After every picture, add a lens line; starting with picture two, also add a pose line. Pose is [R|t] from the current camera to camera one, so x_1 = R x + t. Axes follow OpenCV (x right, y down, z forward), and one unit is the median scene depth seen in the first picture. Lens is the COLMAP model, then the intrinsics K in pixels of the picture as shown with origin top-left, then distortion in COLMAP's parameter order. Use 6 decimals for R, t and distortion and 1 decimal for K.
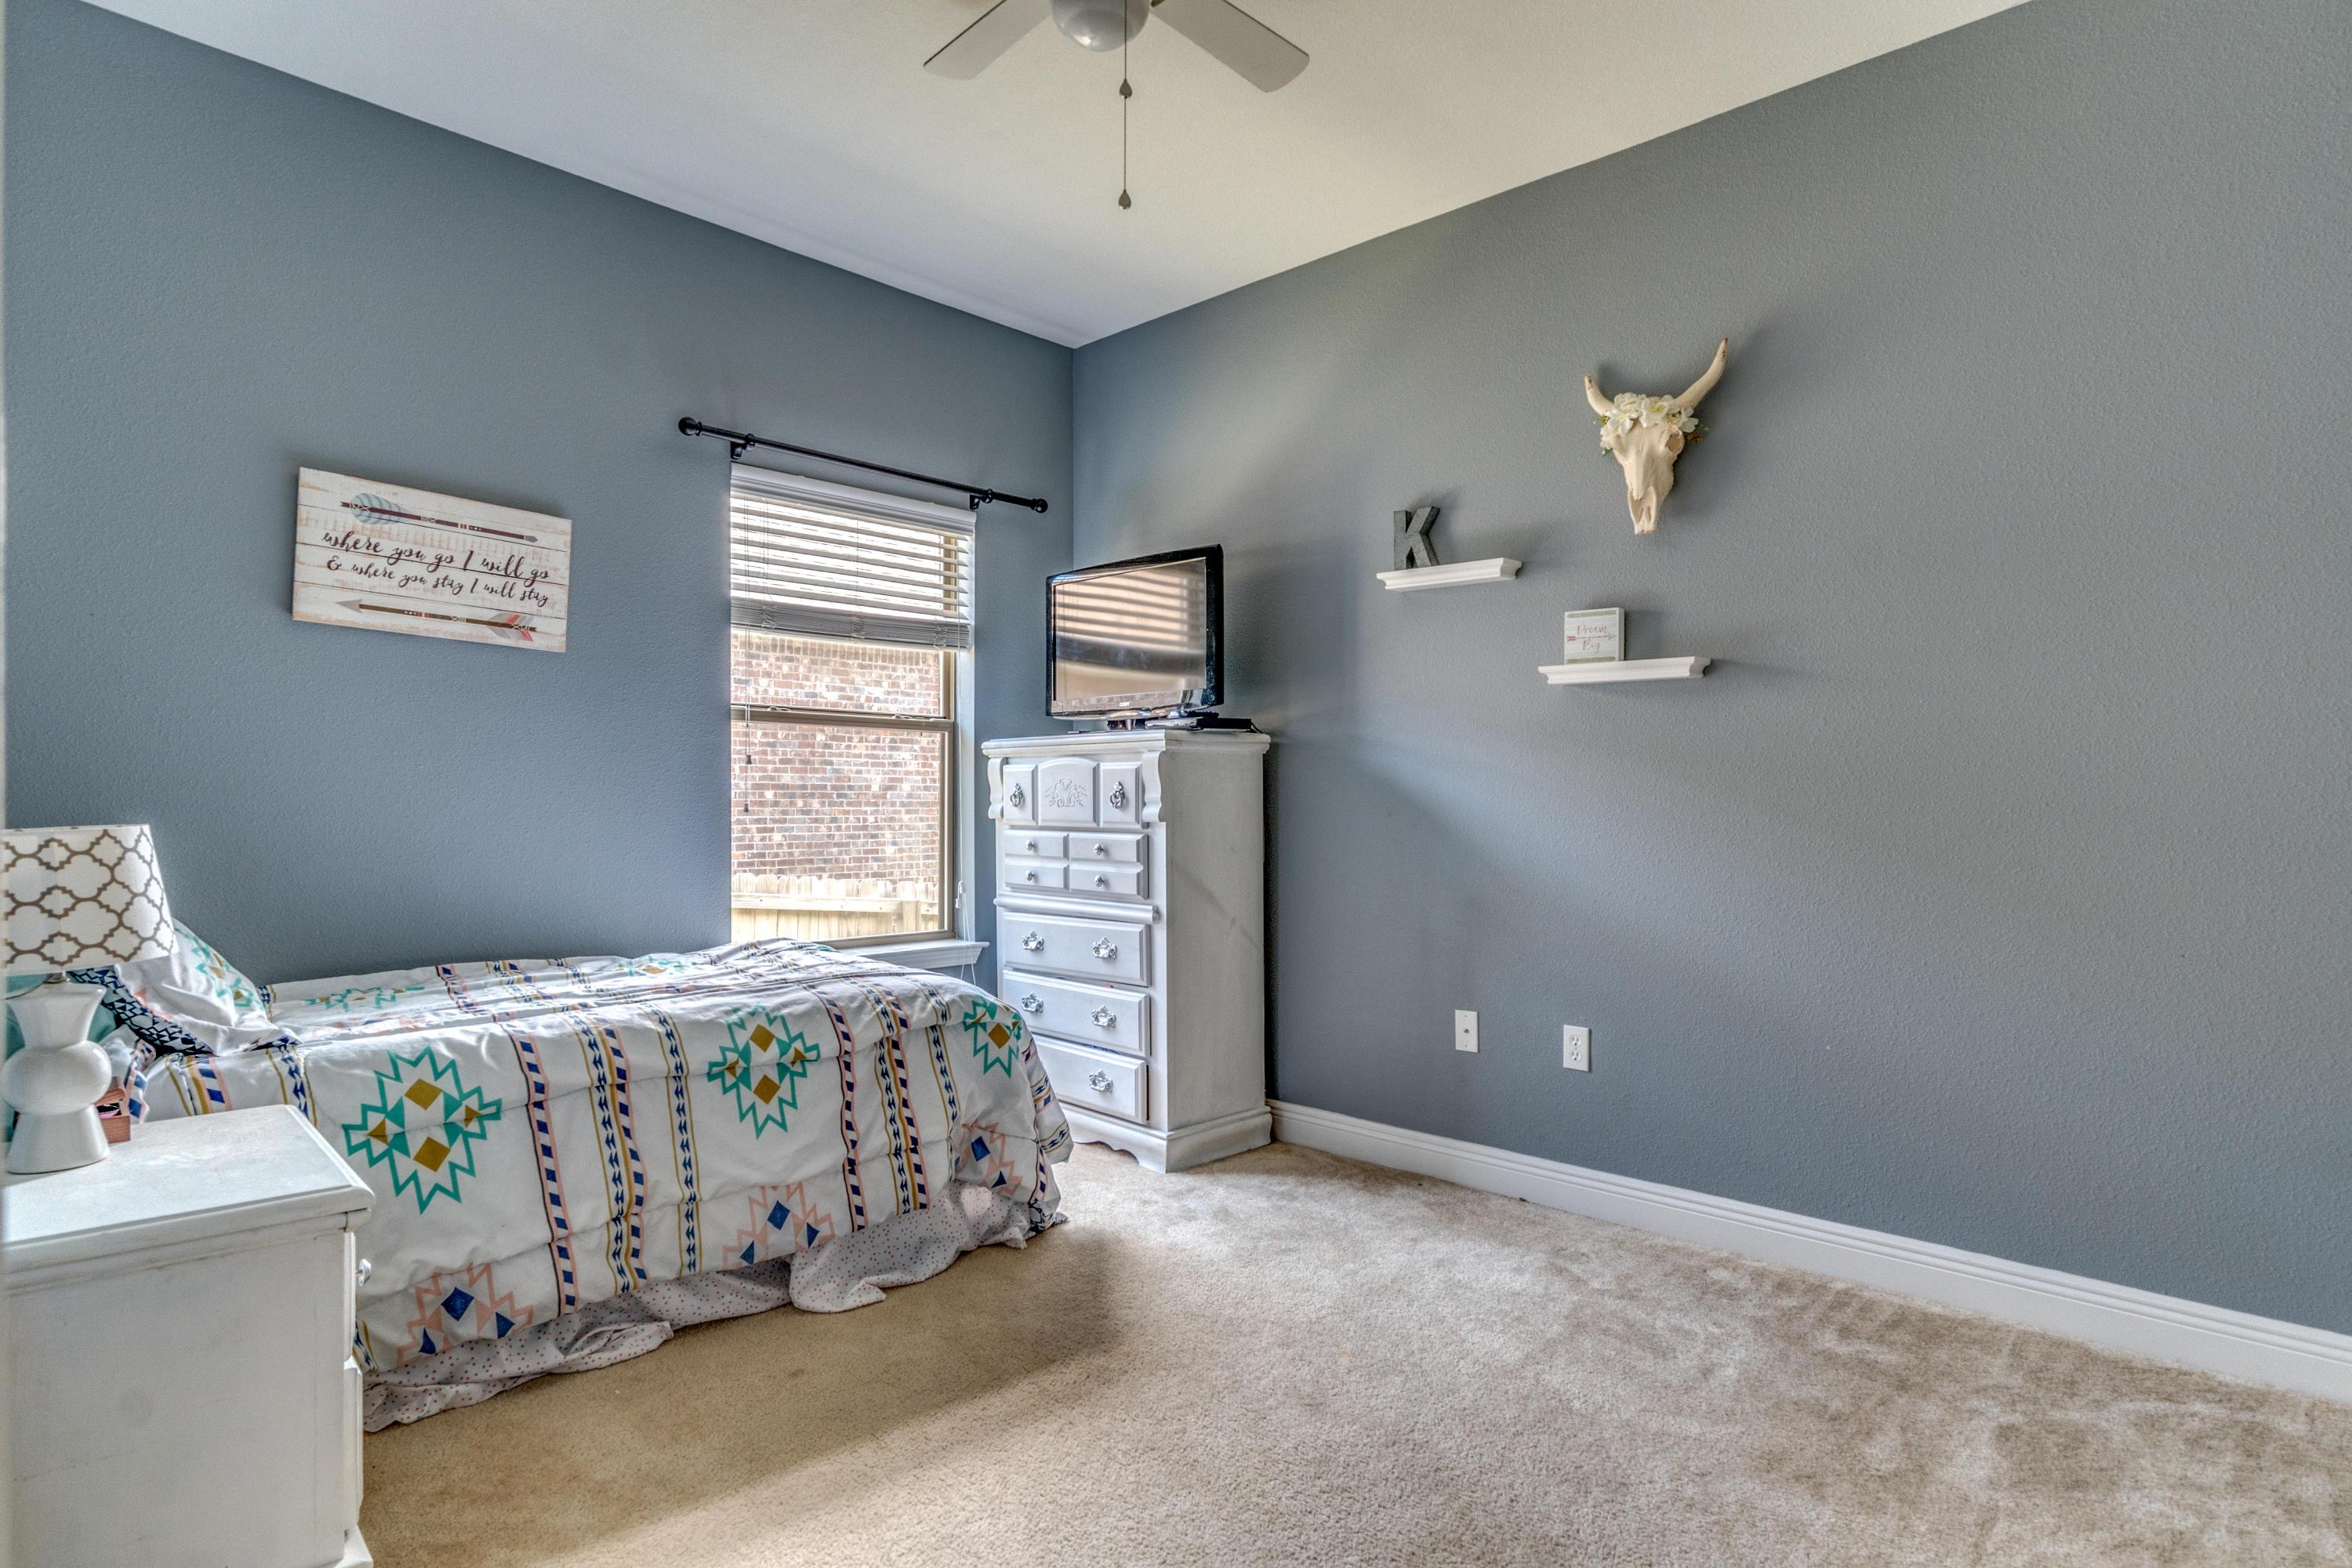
lens RADIAL K [[1250.8, 0, 1191.0], [0, 1250.8, 782.6], [0, 0, 1]] dist [-0.003510, -0.002465]
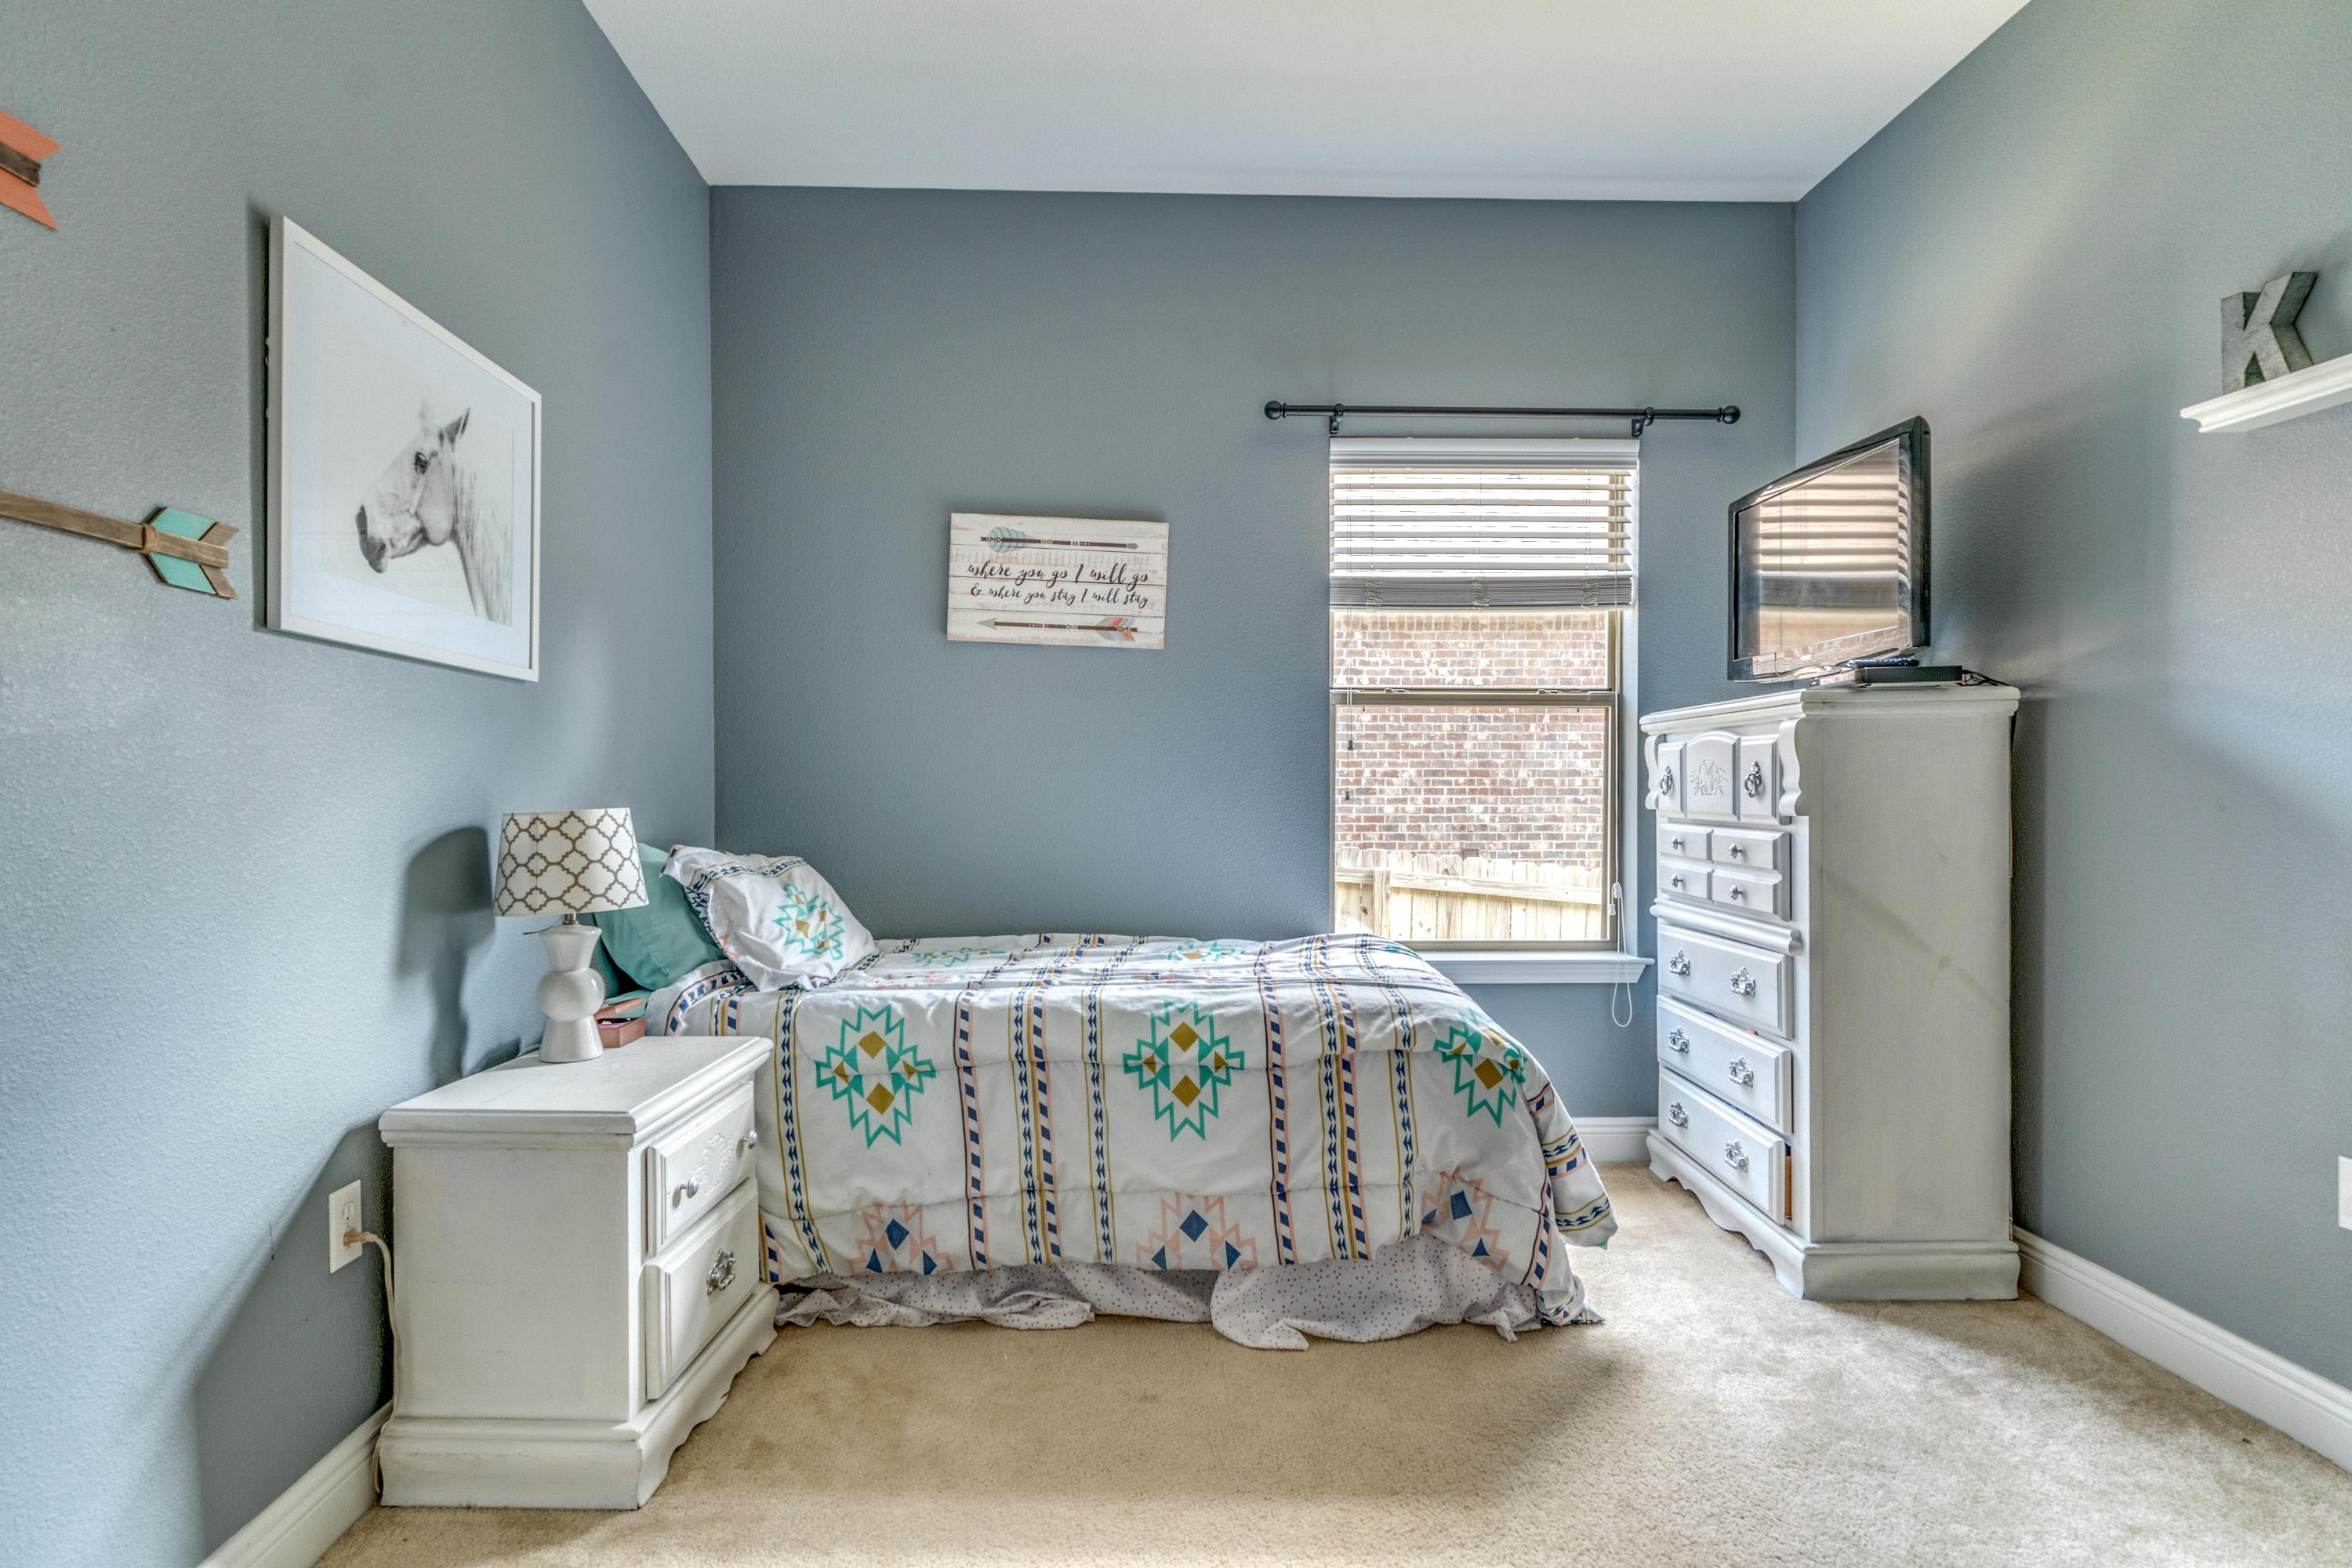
lens RADIAL K [[1250.8, 0, 1173.4], [0, 1250.8, 790.6], [0, 0, 1]] dist [-0.003510, -0.002465]
pose [[0.706182, -0.001172, -0.708029, 0.262545], [0.012746, 0.999858, 0.011057, 0.004616], [0.707916, -0.016833, 0.706096, 0.259191]]
